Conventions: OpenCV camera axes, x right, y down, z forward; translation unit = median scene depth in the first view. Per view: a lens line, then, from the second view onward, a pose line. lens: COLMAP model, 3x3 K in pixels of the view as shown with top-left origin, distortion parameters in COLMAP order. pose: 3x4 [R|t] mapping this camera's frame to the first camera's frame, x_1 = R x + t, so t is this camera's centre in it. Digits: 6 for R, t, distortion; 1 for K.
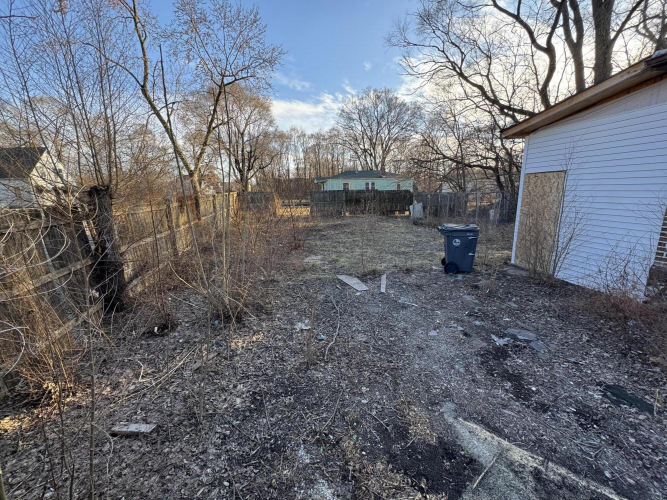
lens RADIAL K [[268.3, 0, 333.5], [0, 268.3, 250.0], [0, 0, 1]] dist [0.000023, 0.000362]
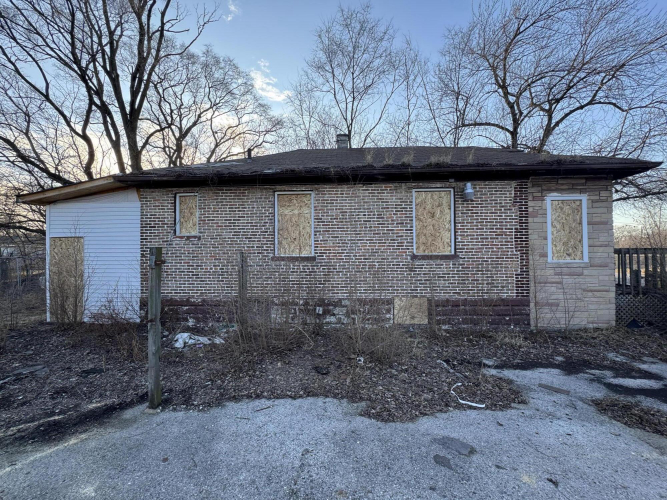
lens RADIAL K [[268.3, 0, 333.5], [0, 268.3, 250.0], [0, 0, 1]] dist [0.000023, 0.000362]
pose [[0.259725, 0.037406, 0.964958, -0.022771], [0.206577, 0.973966, -0.093357, 0.050035], [-0.943329, 0.223585, 0.245236, -0.164167]]
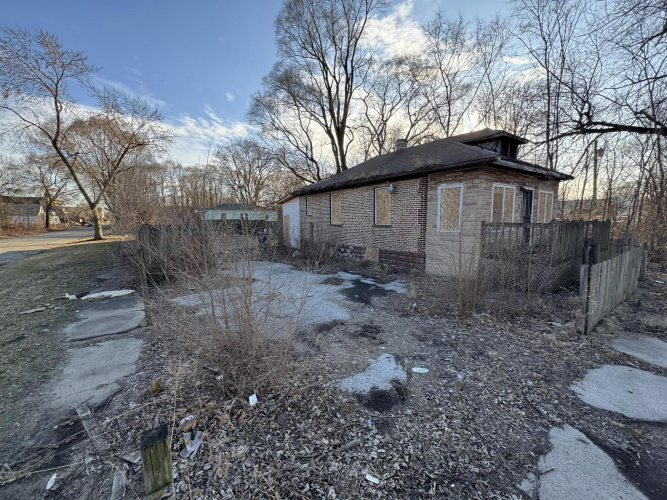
lens RADIAL K [[268.3, 0, 333.5], [0, 268.3, 250.0], [0, 0, 1]] dist [0.000023, 0.000362]
pose [[0.912121, -0.040367, 0.407929, -0.013519], [0.081519, 0.993126, -0.083998, 0.186459], [-0.401734, 0.109870, 0.909142, -0.904294]]
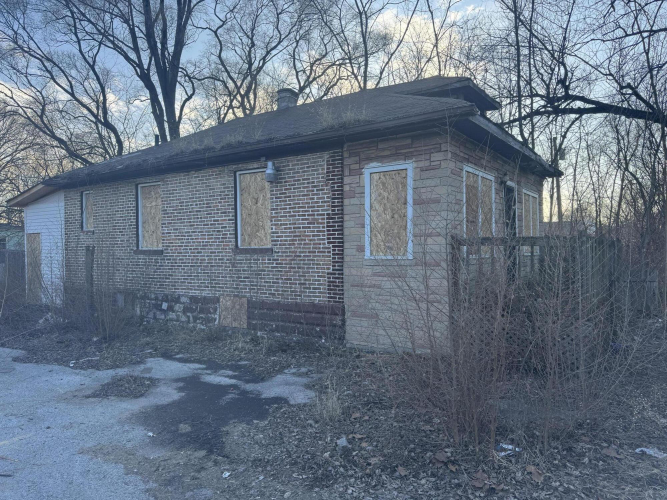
lens RADIAL K [[471.7, 0, 333.5], [0, 471.7, 250.0], [0, 0, 1]] dist [0.036518, -0.006164]
pose [[0.718241, 0.010114, 0.695720, 0.073638], [0.142509, 0.976559, -0.161319, 0.181725], [-0.681044, 0.215012, 0.699964, -0.776848]]
